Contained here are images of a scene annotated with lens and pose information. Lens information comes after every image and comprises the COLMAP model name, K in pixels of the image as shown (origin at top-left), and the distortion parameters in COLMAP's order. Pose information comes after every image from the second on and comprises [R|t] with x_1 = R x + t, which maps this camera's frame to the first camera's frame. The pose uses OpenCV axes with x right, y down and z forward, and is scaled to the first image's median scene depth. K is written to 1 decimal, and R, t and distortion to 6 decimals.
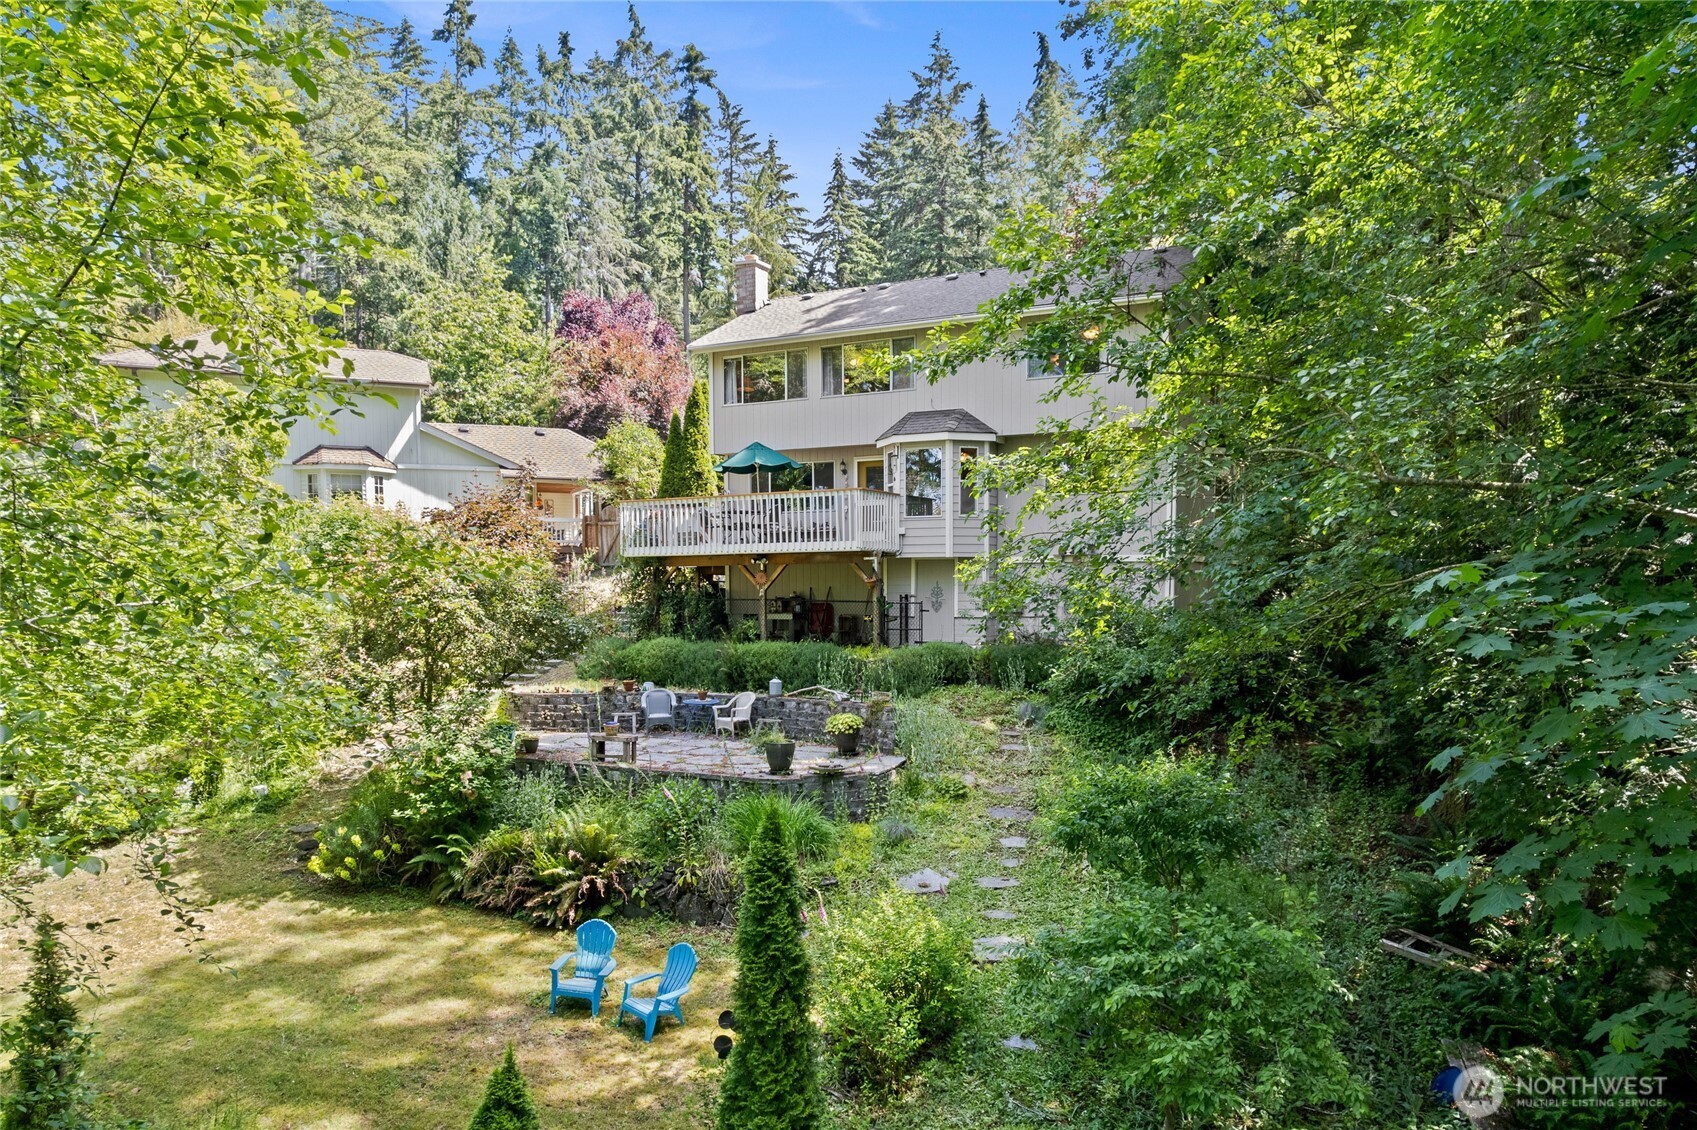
lens RADIAL K [[1102.2, 0, 816.1], [0, 1102.2, 668.0], [0, 0, 1]] dist [-0.048465, -0.000294]
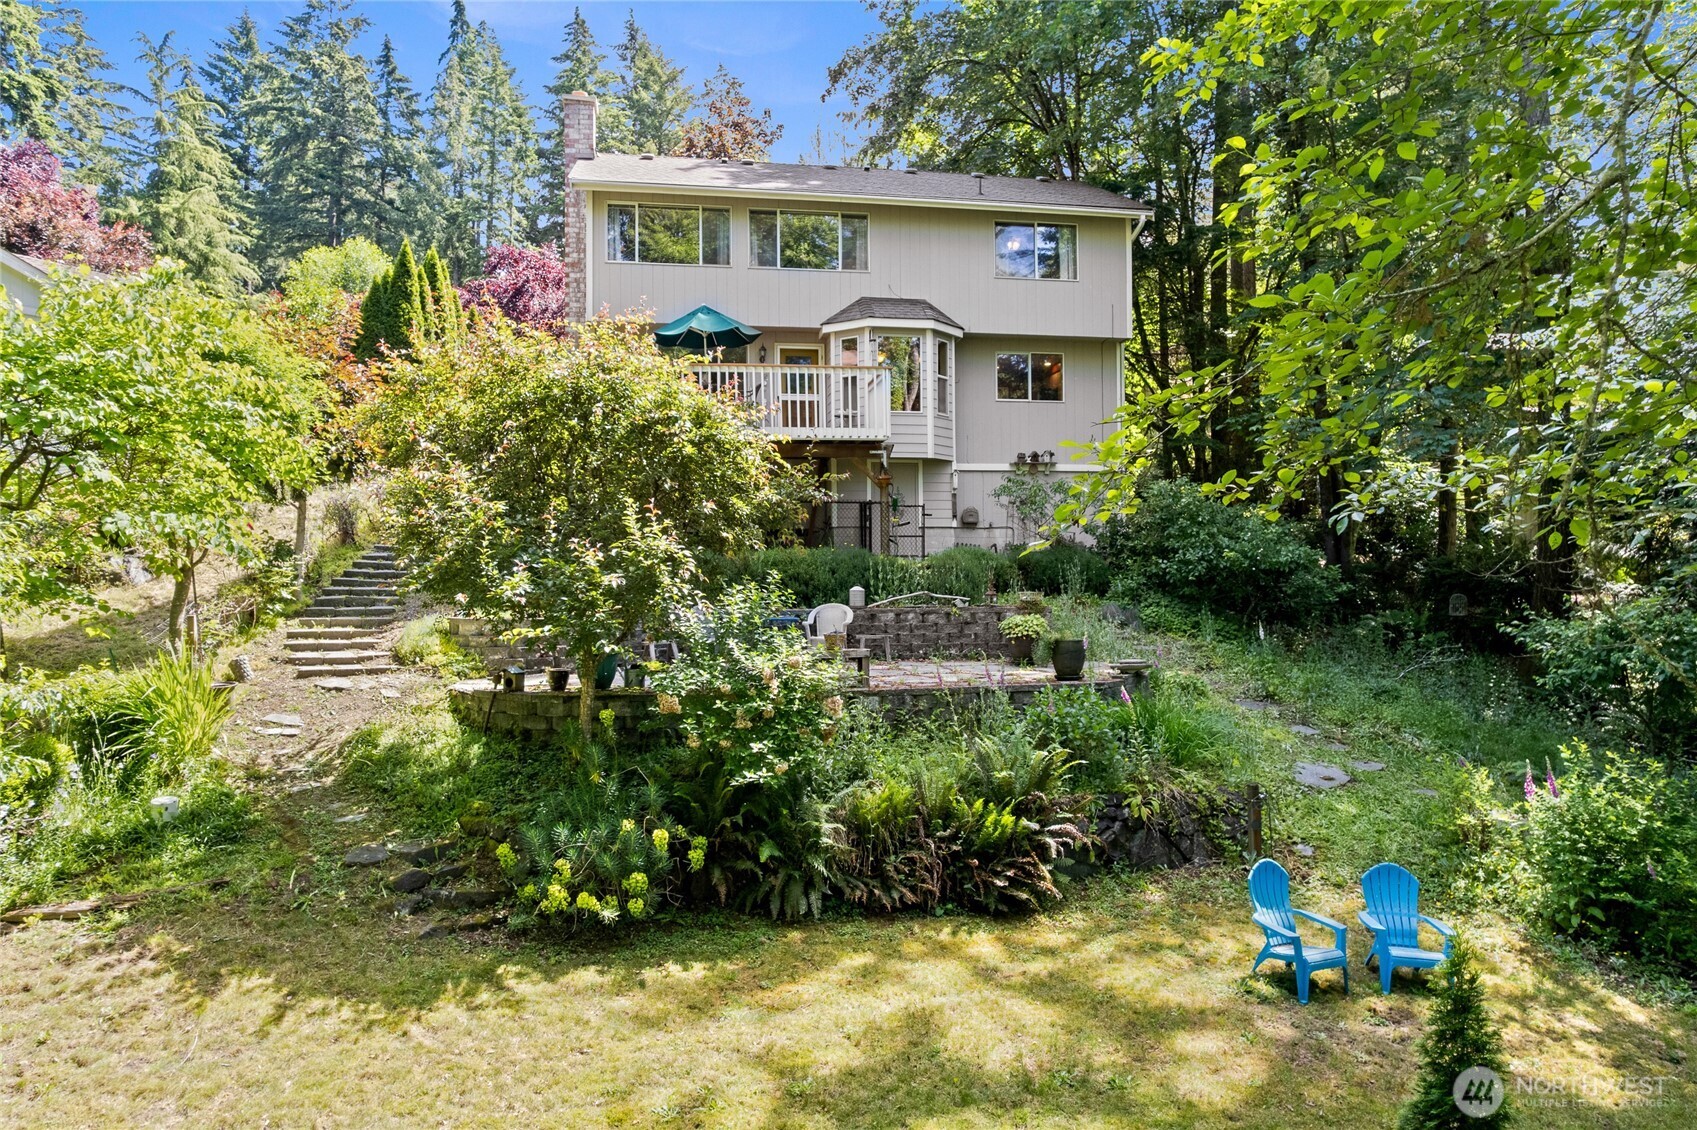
lens RADIAL K [[1086.3, 0, 822.3], [0, 1086.3, 566.6], [0, 0, 1]] dist [-0.070398, 0.081653]
pose [[0.803020, 0.000392, 0.595951, -0.487036], [0.046743, 0.996878, -0.063639, 0.040951], [-0.594116, 0.078960, 0.800495, 0.354302]]
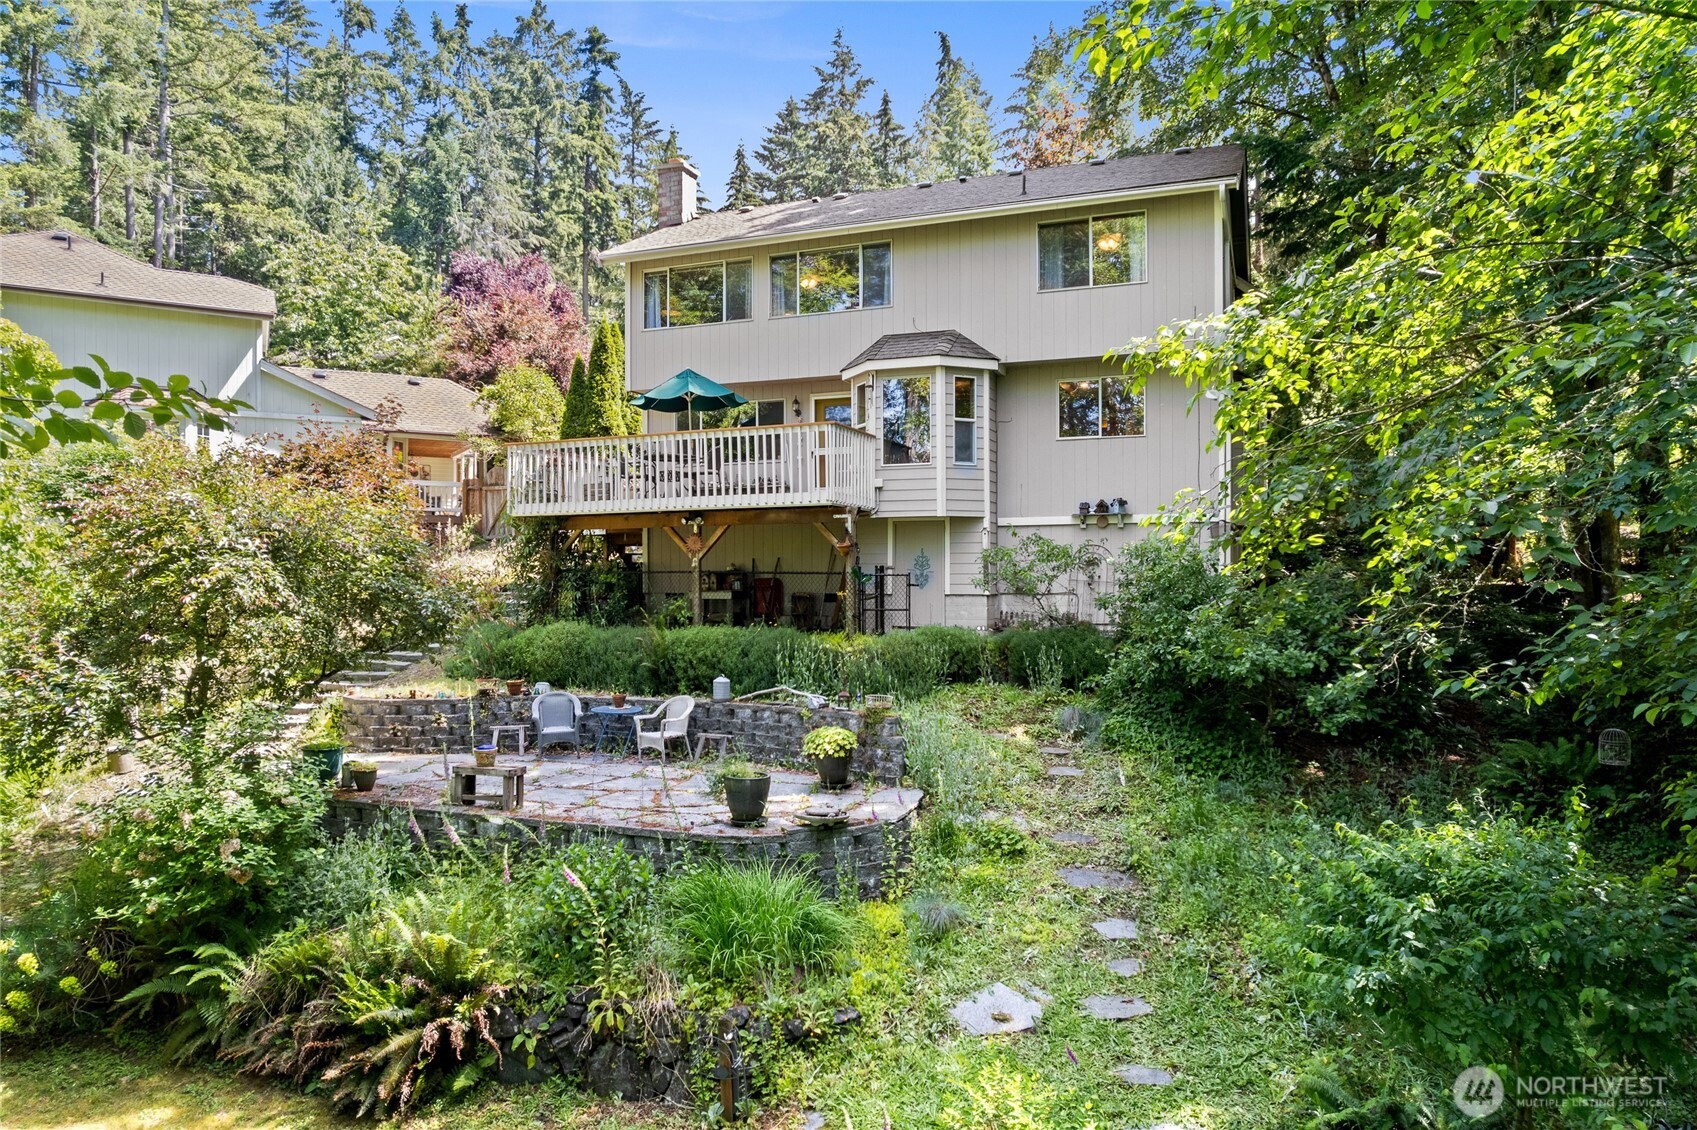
lens RADIAL K [[1086.3, 0, 822.3], [0, 1086.3, 566.6], [0, 0, 1]] dist [-0.070398, 0.081653]
pose [[0.994597, 0.002306, 0.103781, -0.041785], [0.006591, 0.996333, -0.085308, -0.001196], [-0.103598, 0.085531, 0.990935, 0.261567]]
